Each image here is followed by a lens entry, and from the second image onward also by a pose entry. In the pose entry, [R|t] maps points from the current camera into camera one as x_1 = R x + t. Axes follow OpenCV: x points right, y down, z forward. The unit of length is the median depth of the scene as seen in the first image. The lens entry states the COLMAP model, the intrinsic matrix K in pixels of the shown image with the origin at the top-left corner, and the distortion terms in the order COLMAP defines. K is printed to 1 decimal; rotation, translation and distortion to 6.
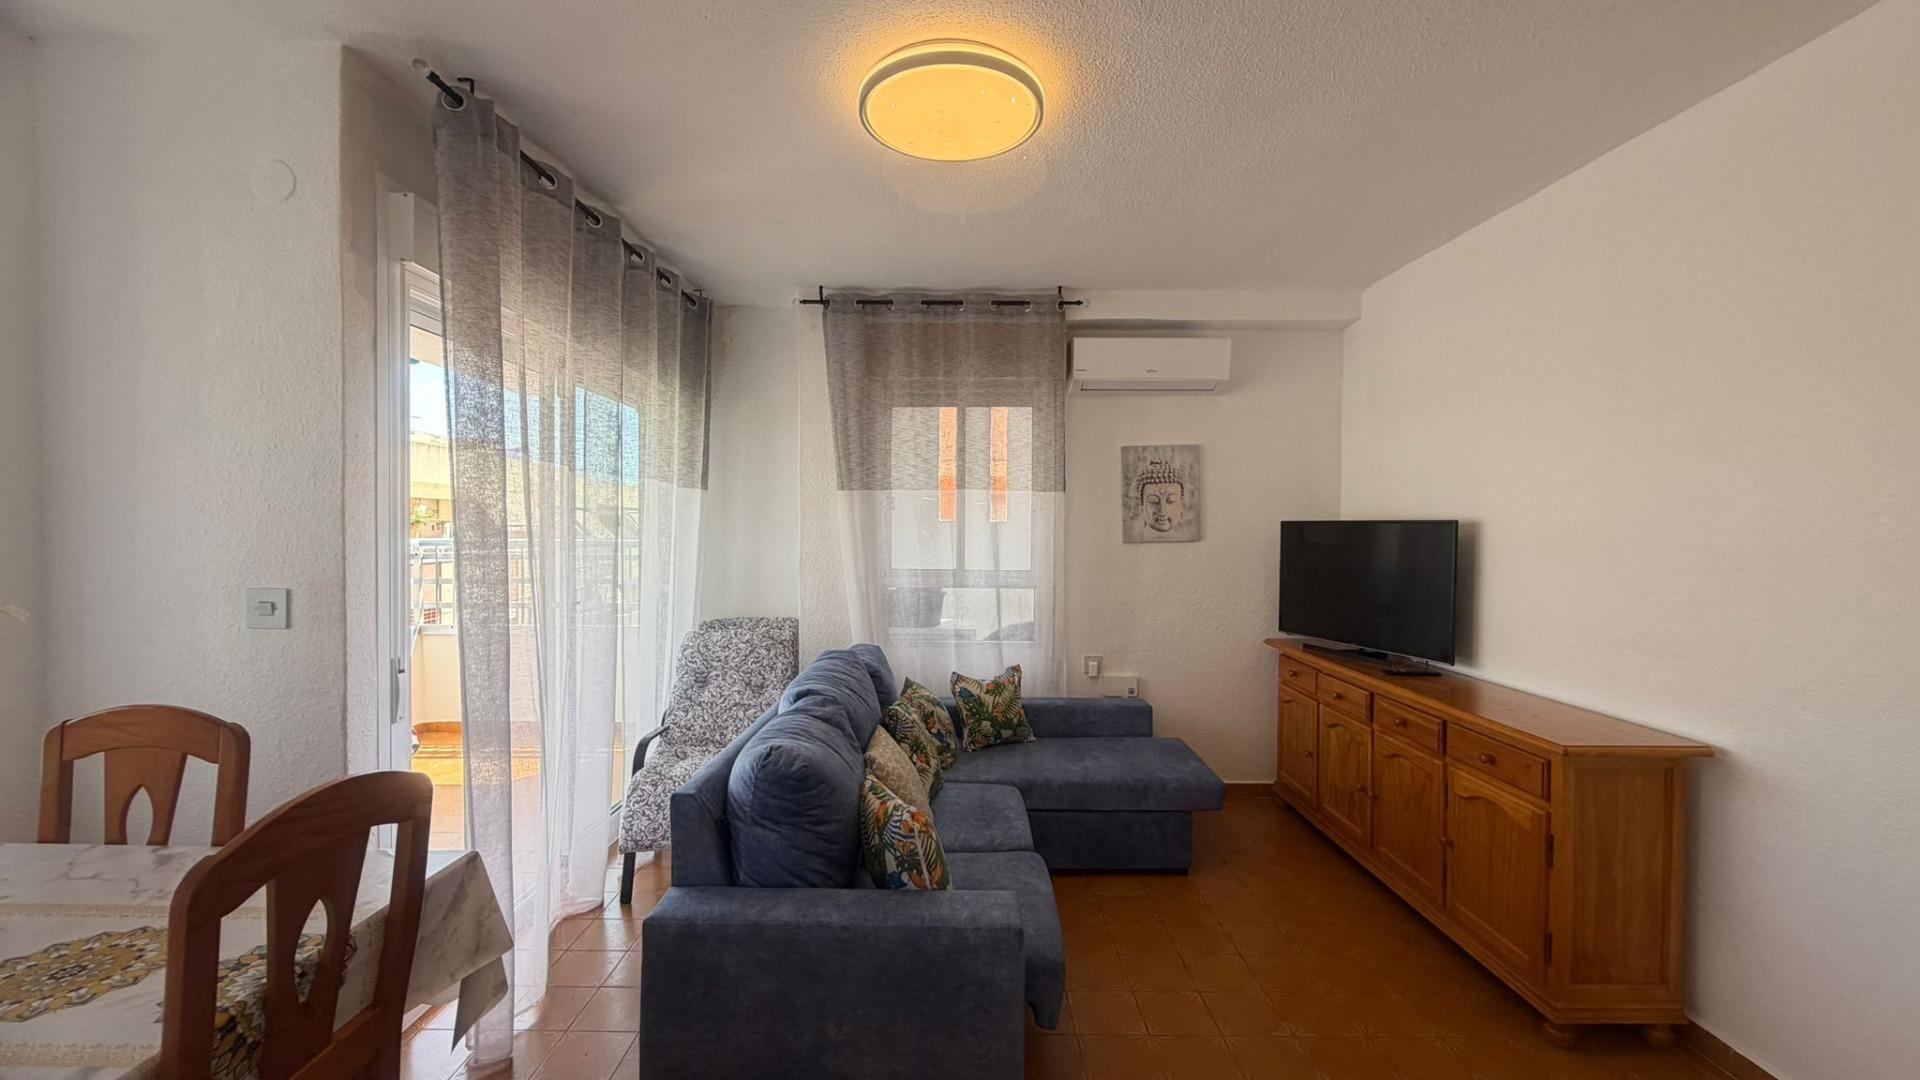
lens RADIAL K [[765.8, 0, 955.5], [0, 765.8, 539.1], [0, 0, 1]] dist [0.000160, -0.000265]
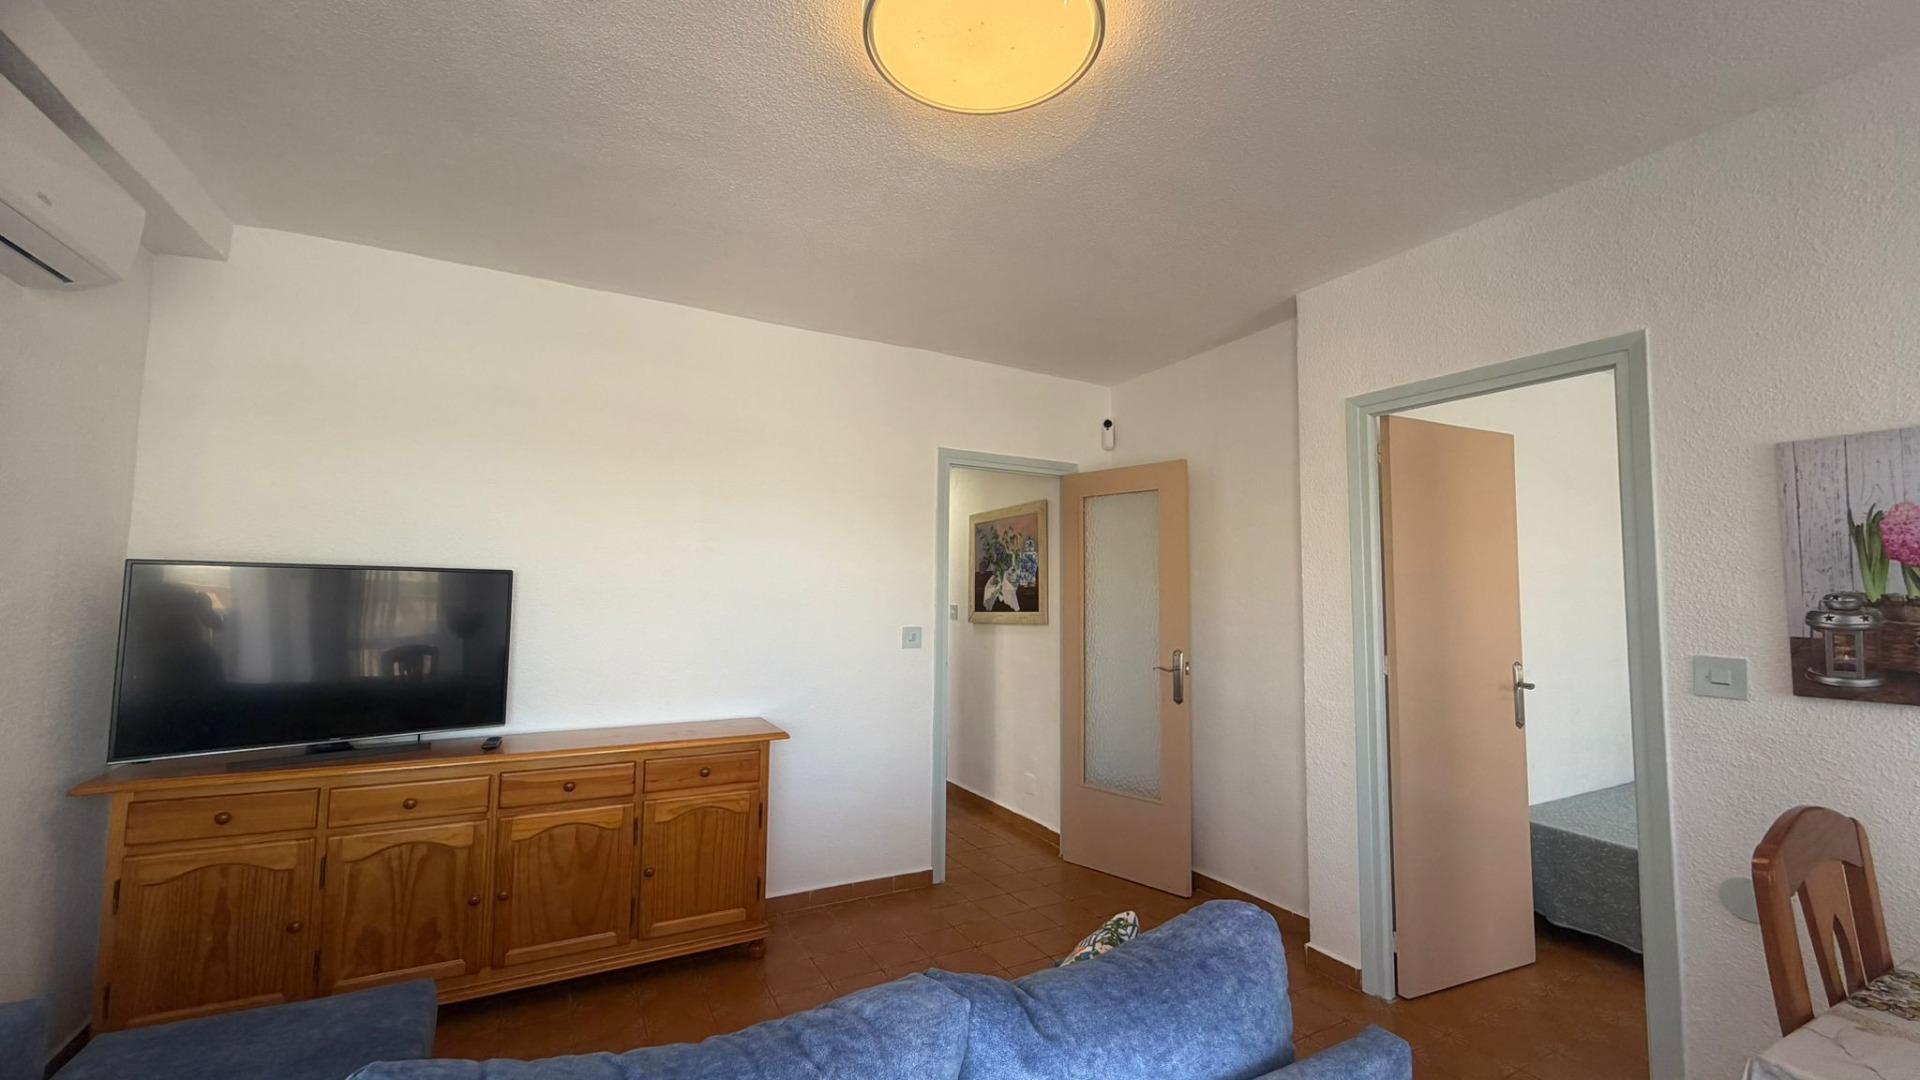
lens RADIAL K [[765.8, 0, 955.5], [0, 765.8, 539.1], [0, 0, 1]] dist [0.000160, -0.000265]
pose [[-0.488952, 0.051243, 0.870804, -0.459314], [-0.006362, 0.998037, -0.062303, -0.006324], [-0.872288, -0.036004, -0.487666, 1.017466]]
